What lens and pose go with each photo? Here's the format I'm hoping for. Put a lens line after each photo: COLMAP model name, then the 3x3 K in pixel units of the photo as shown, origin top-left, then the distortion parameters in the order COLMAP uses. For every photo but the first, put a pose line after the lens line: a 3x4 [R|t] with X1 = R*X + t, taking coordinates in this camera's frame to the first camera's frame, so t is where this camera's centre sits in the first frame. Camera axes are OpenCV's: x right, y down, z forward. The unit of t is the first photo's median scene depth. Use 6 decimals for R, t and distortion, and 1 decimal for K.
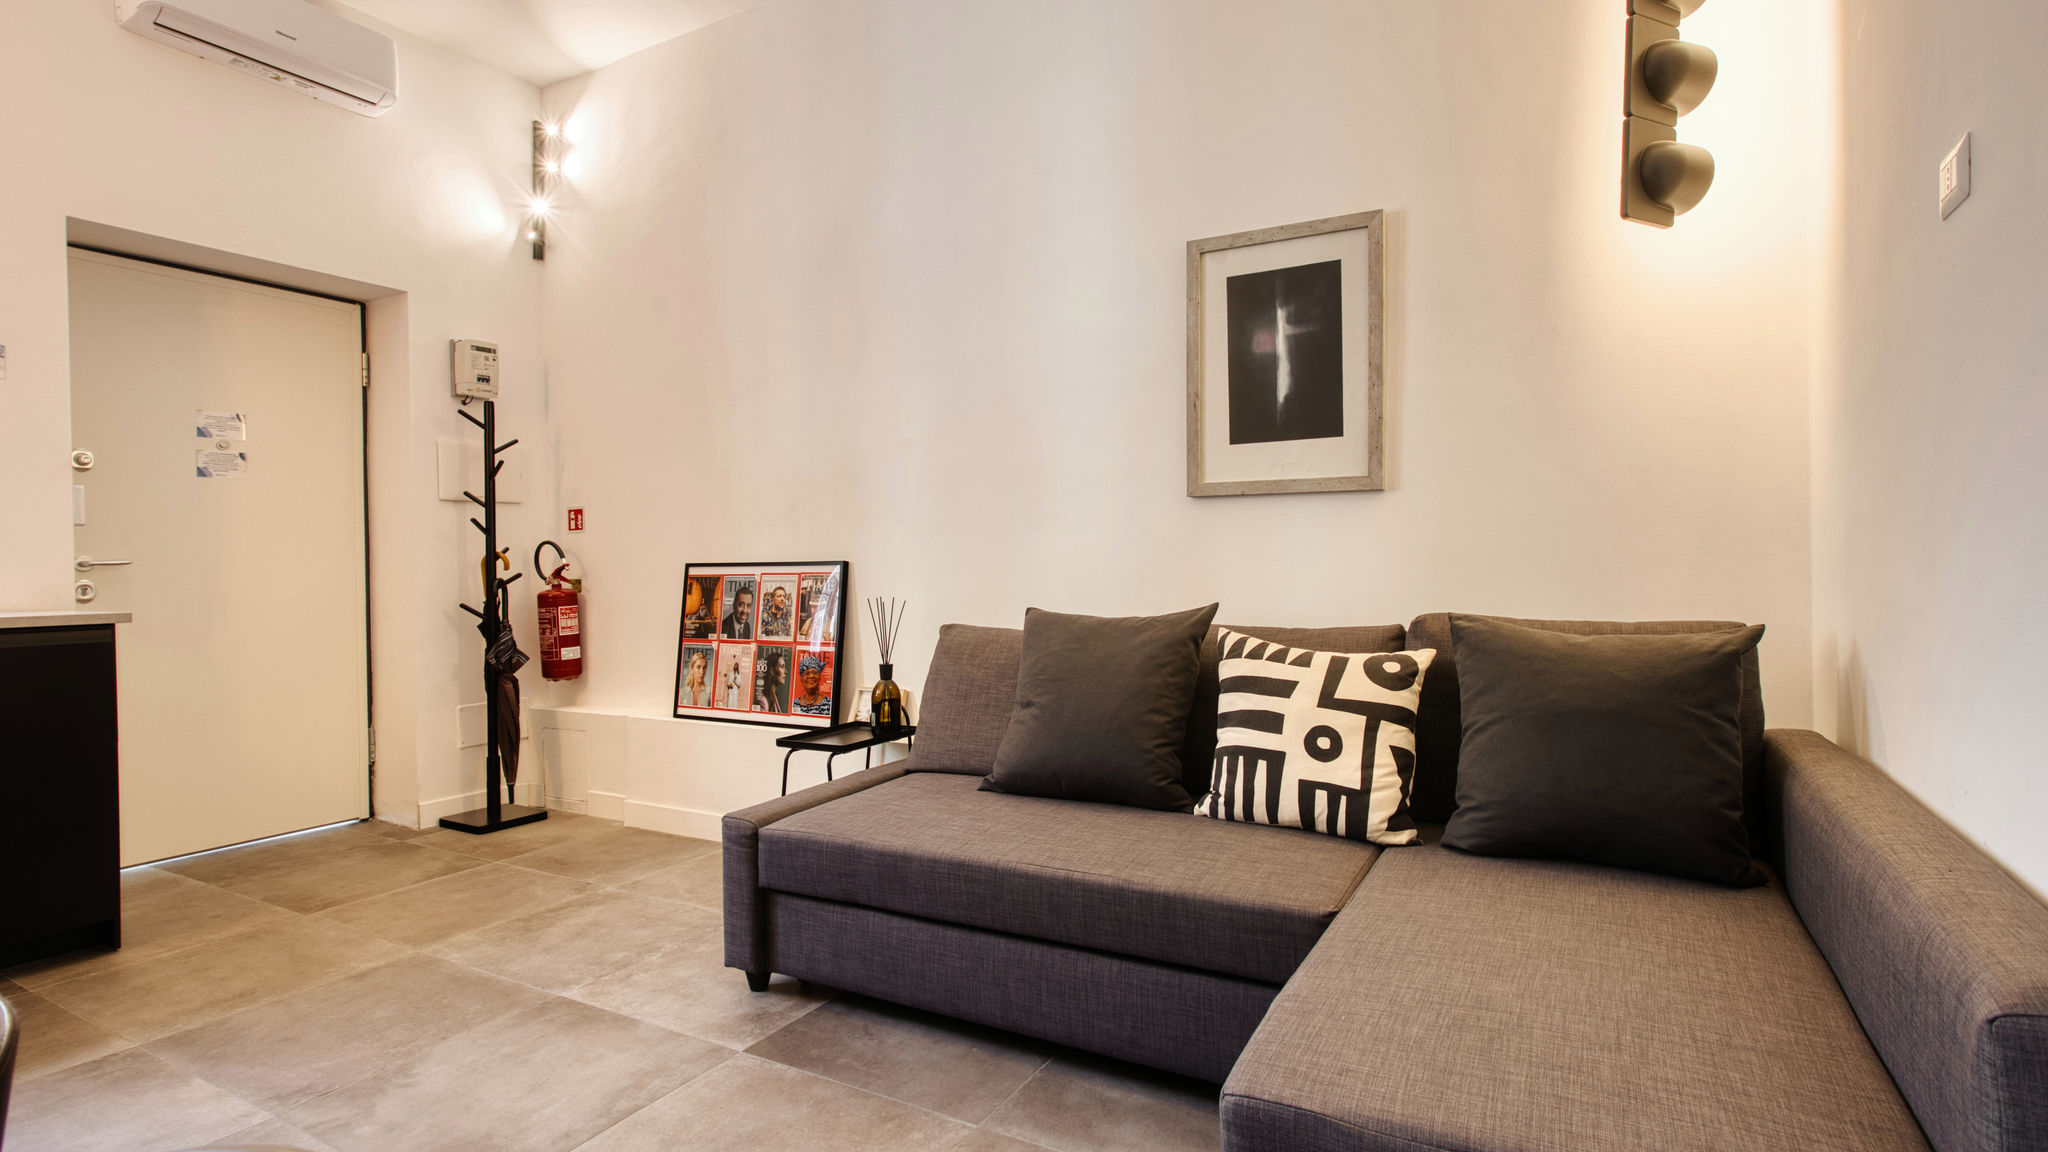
lens RADIAL K [[993.2, 0, 1029.3], [0, 993.2, 568.5], [0, 0, 1]] dist [-0.000725, 0.001241]
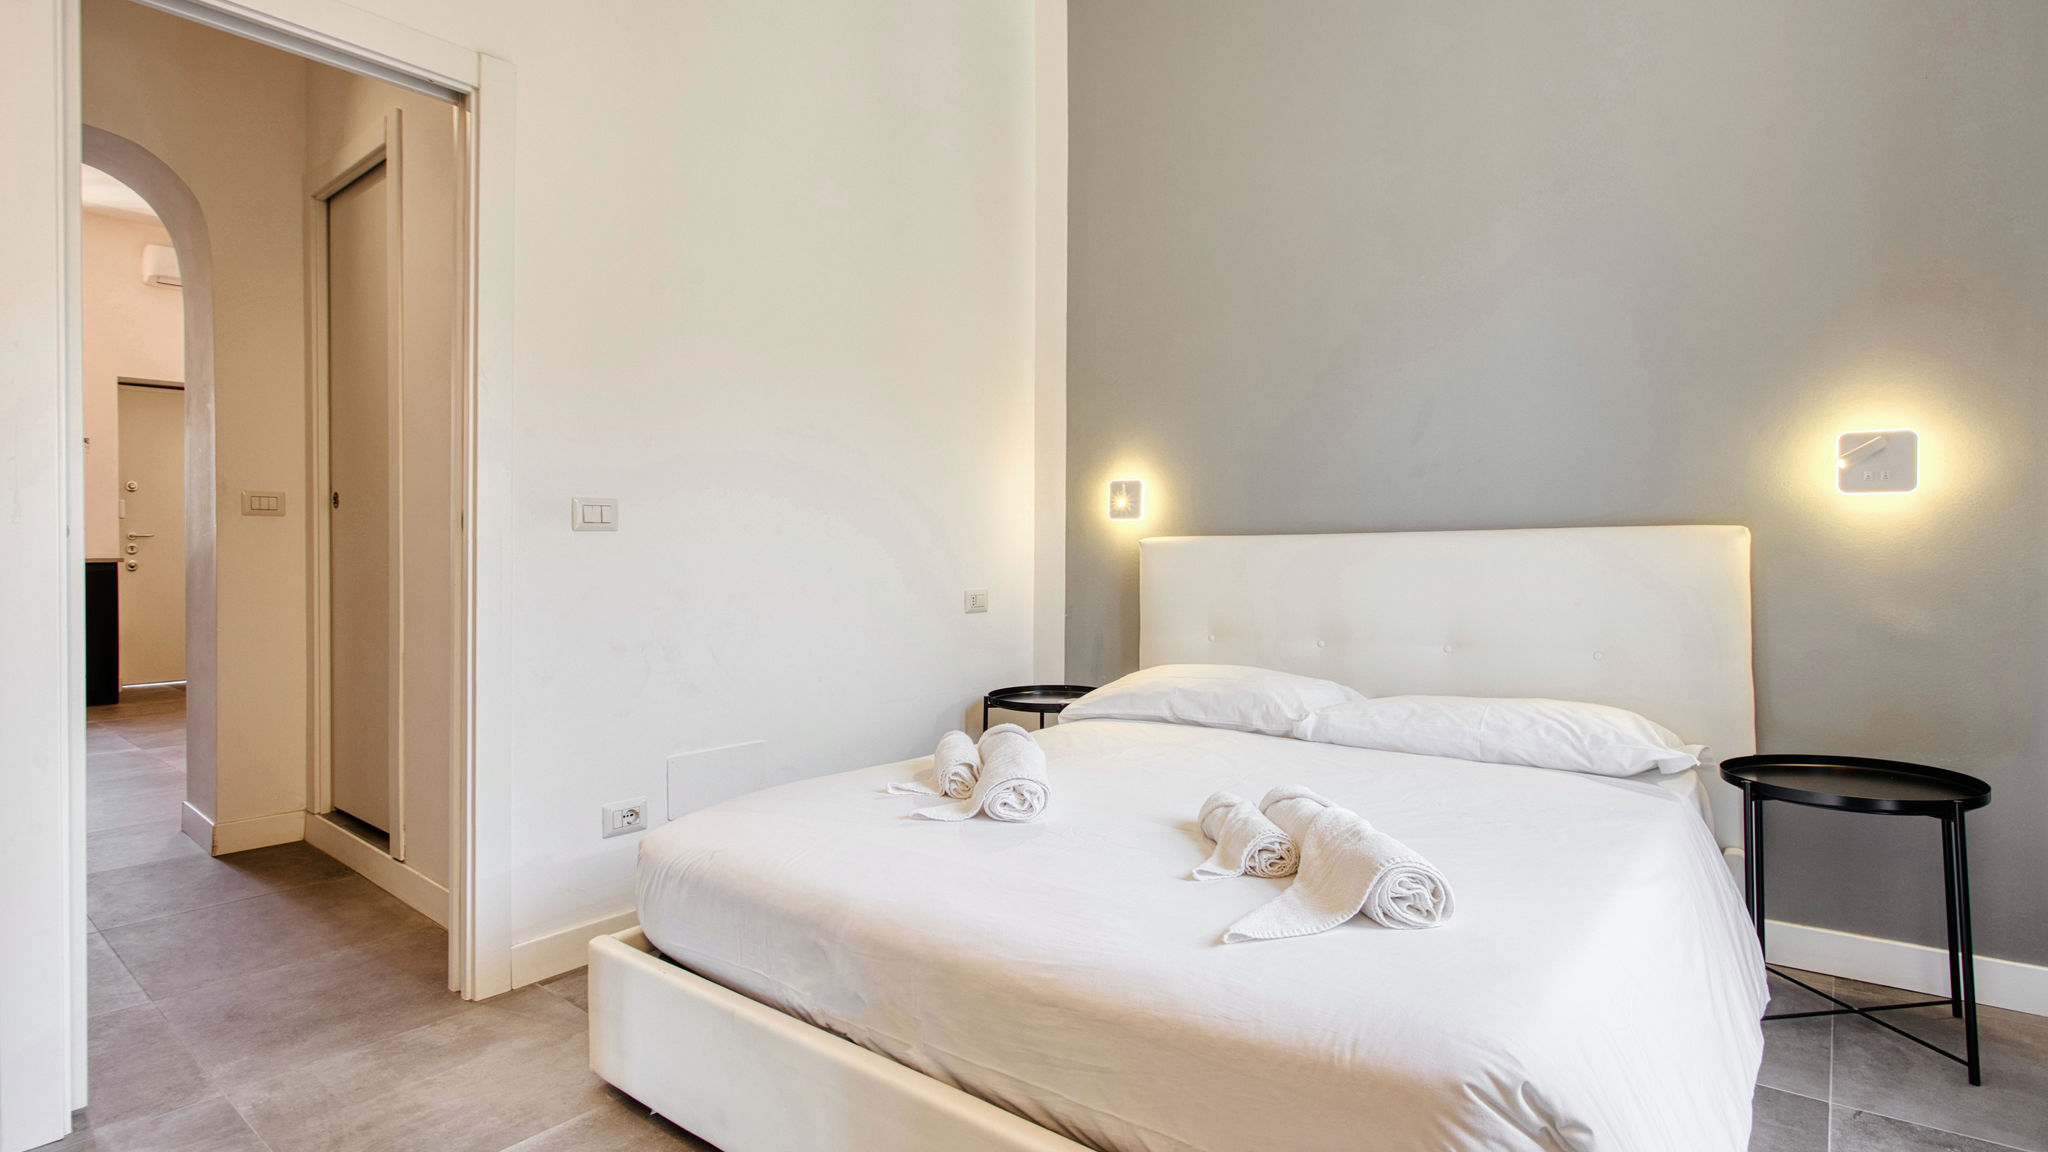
lens RADIAL K [[1010.2, 0, 1034.6], [0, 1010.2, 553.7], [0, 0, 1]] dist [0.000634, 0.001069]
pose [[0.986017, 0.016358, -0.165838, 1.479996], [-0.014967, 0.999842, 0.009632, -0.018808], [0.165970, -0.007015, 0.986106, -0.913761]]
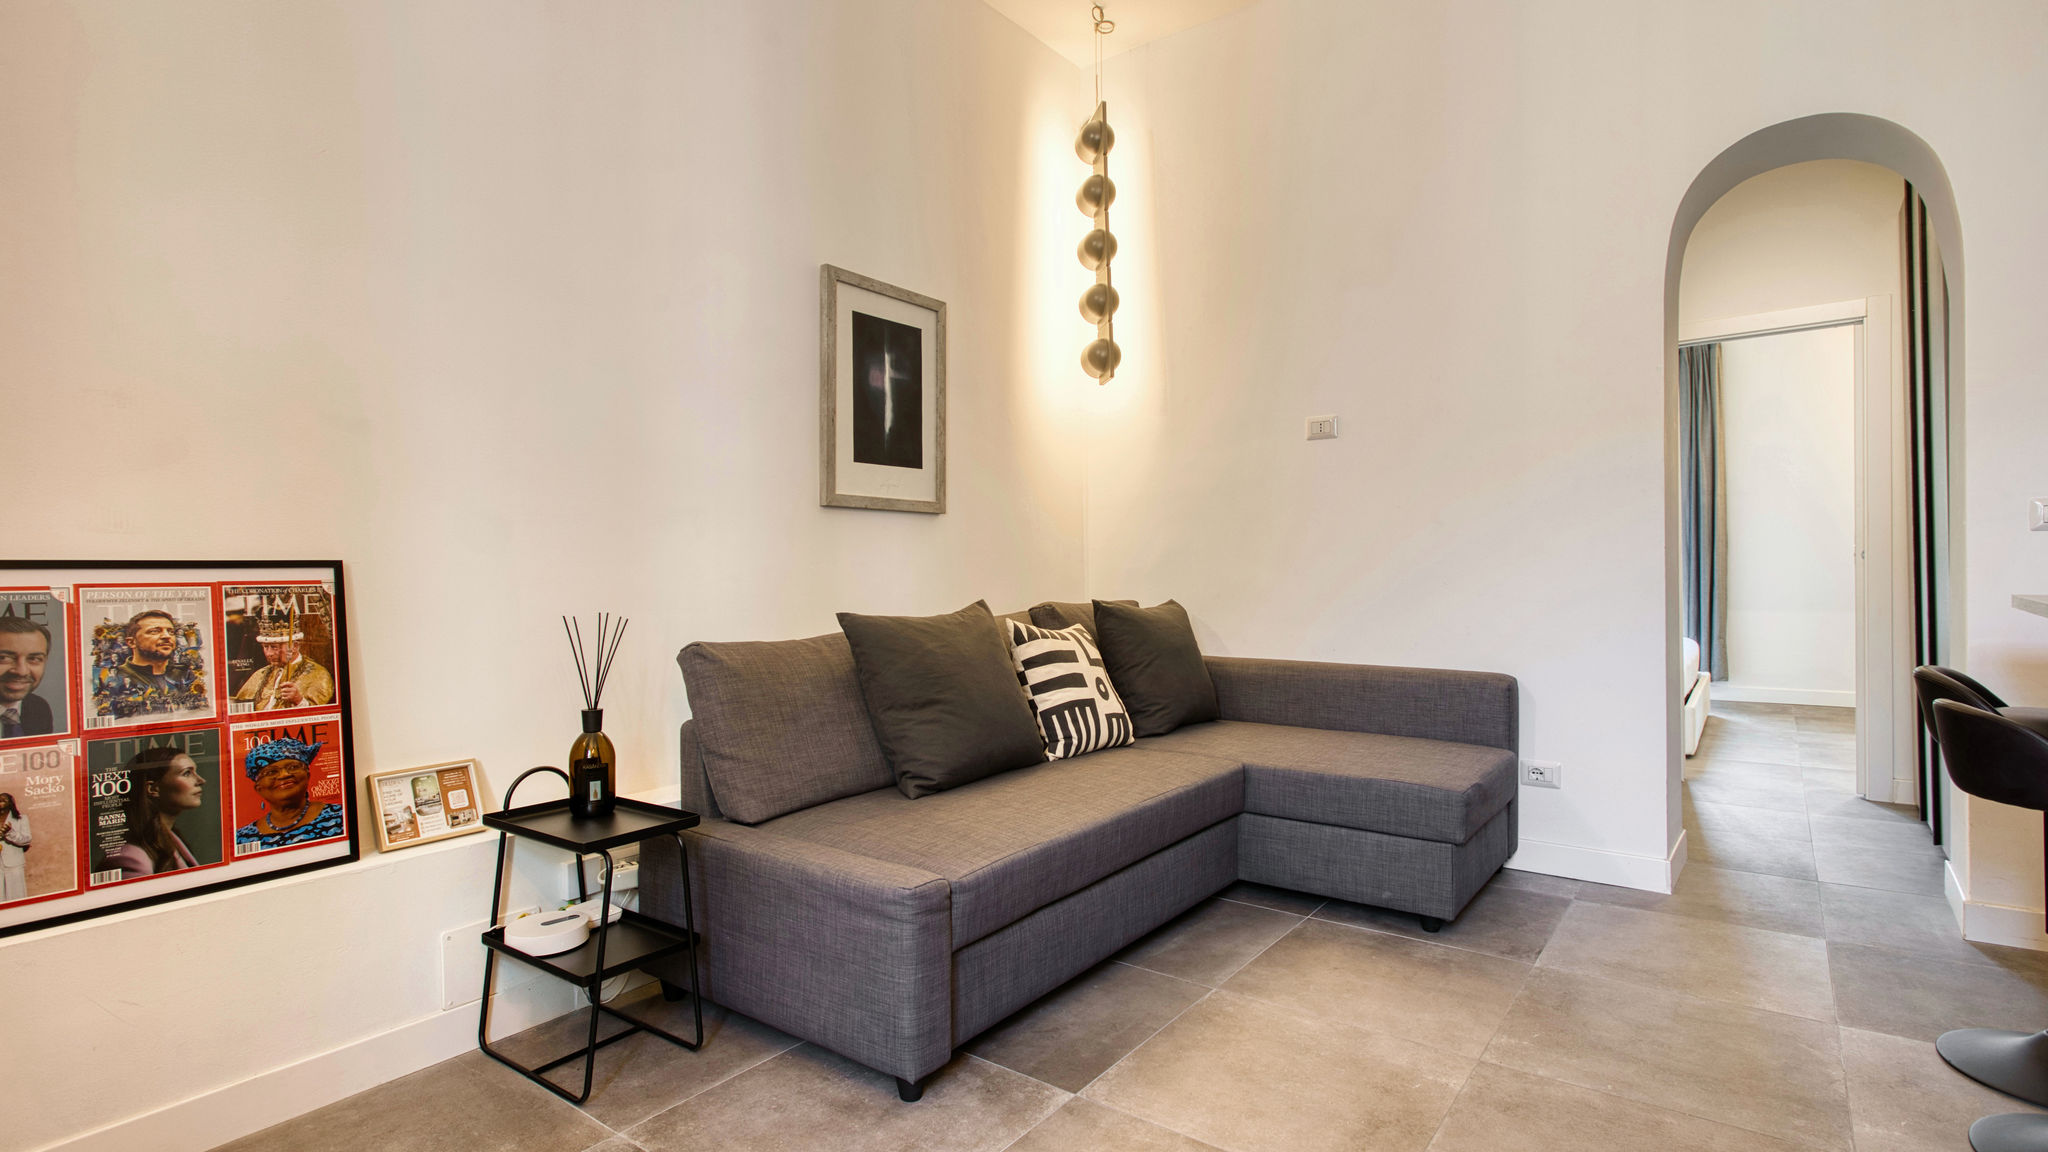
lens RADIAL K [[993.2, 0, 1029.3], [0, 993.2, 568.5], [0, 0, 1]] dist [-0.000725, 0.001241]
pose [[0.132397, 0.010118, 0.991145, -0.868729], [0.010113, 0.999882, -0.011558, 0.009381], [-0.991145, 0.011554, 0.132279, 0.659901]]
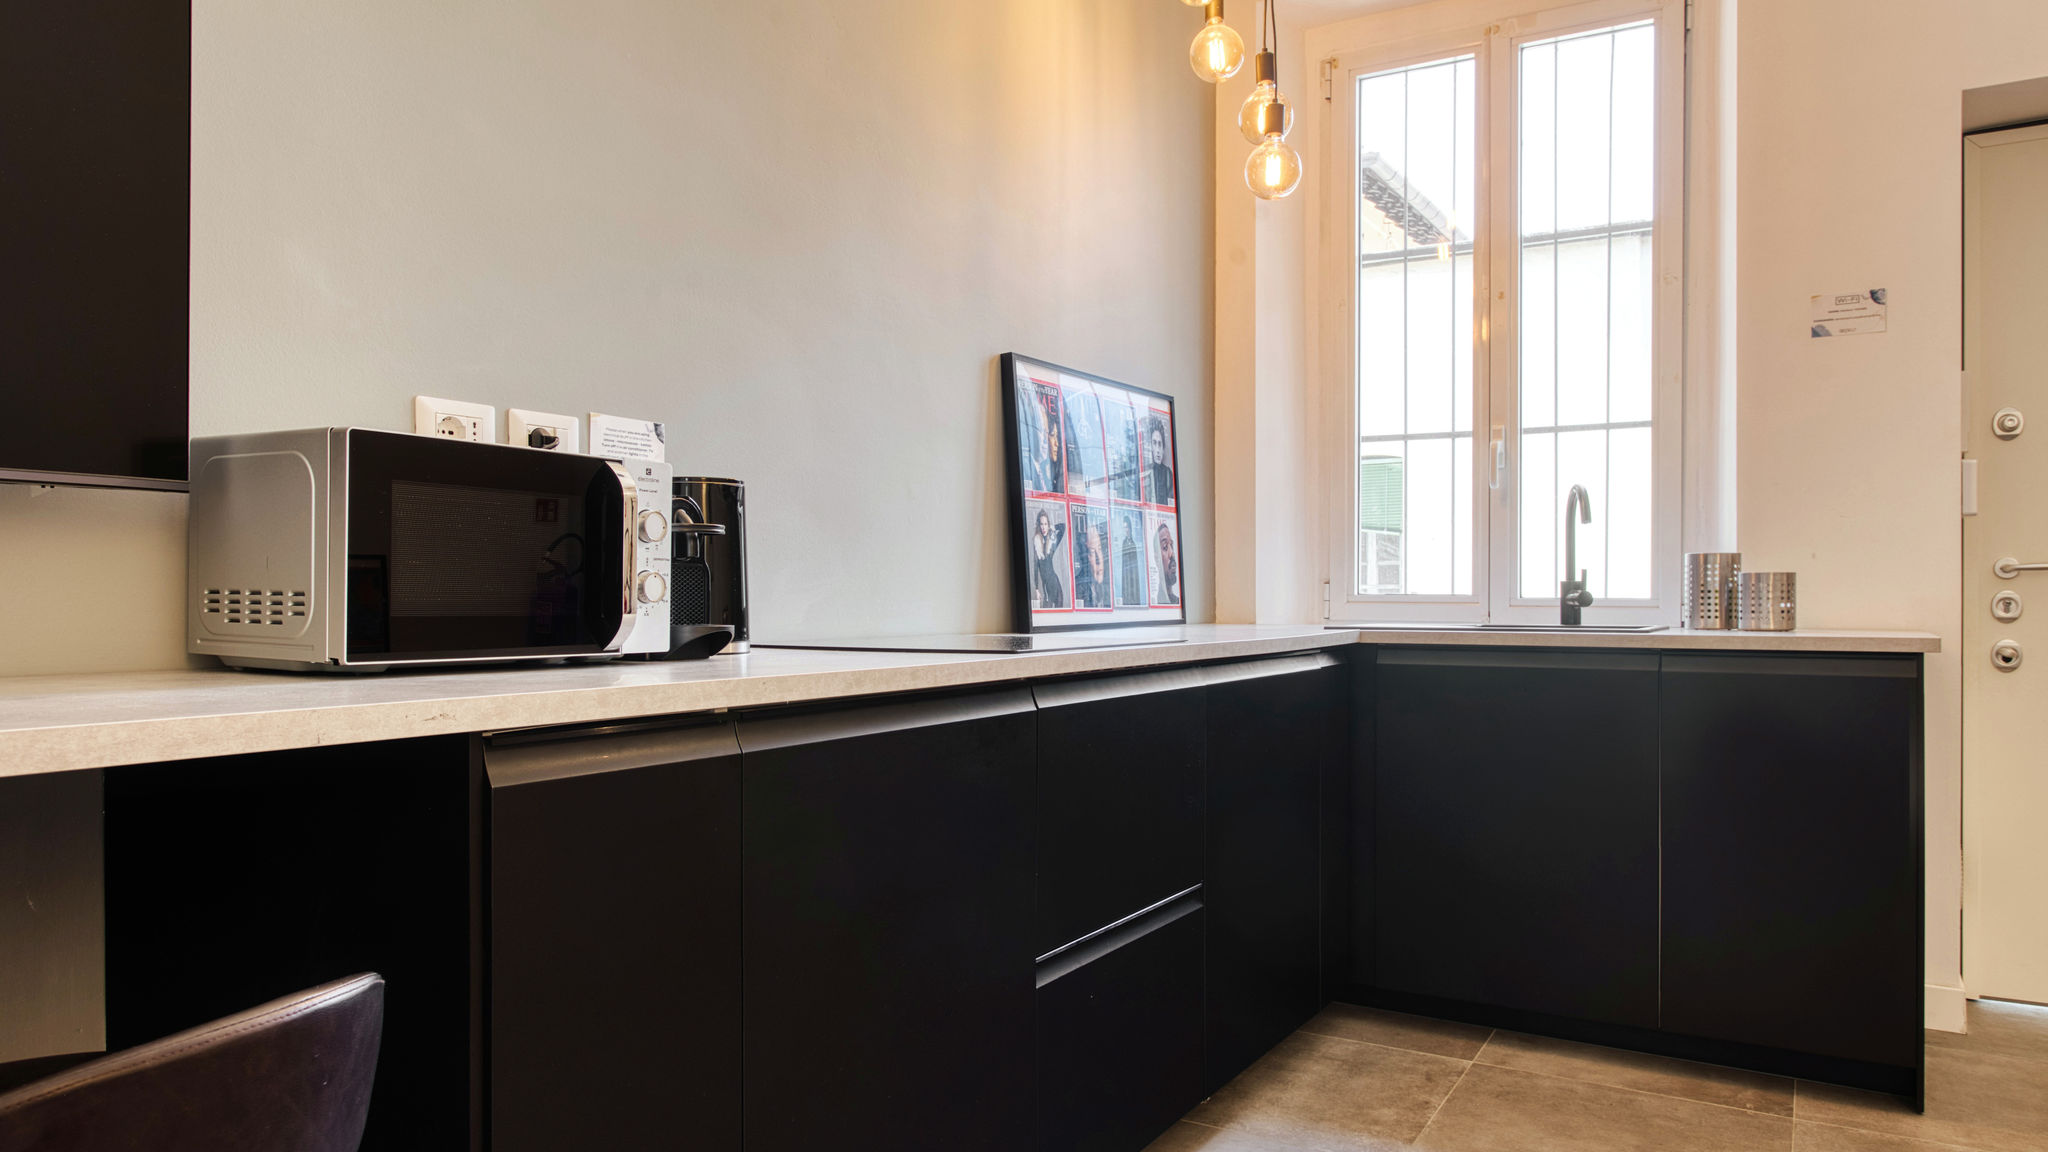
lens RADIAL K [[1340.6, 0, 1030.9], [0, 1340.6, 604.5], [0, 0, 1]] dist [-0.003833, 0.003909]
pose [[-0.016676, 0.020375, -0.999653, 0.035213], [0.000440, 0.999792, 0.020371, 0.001603], [0.999861, -0.000100, -0.016682, 0.355047]]
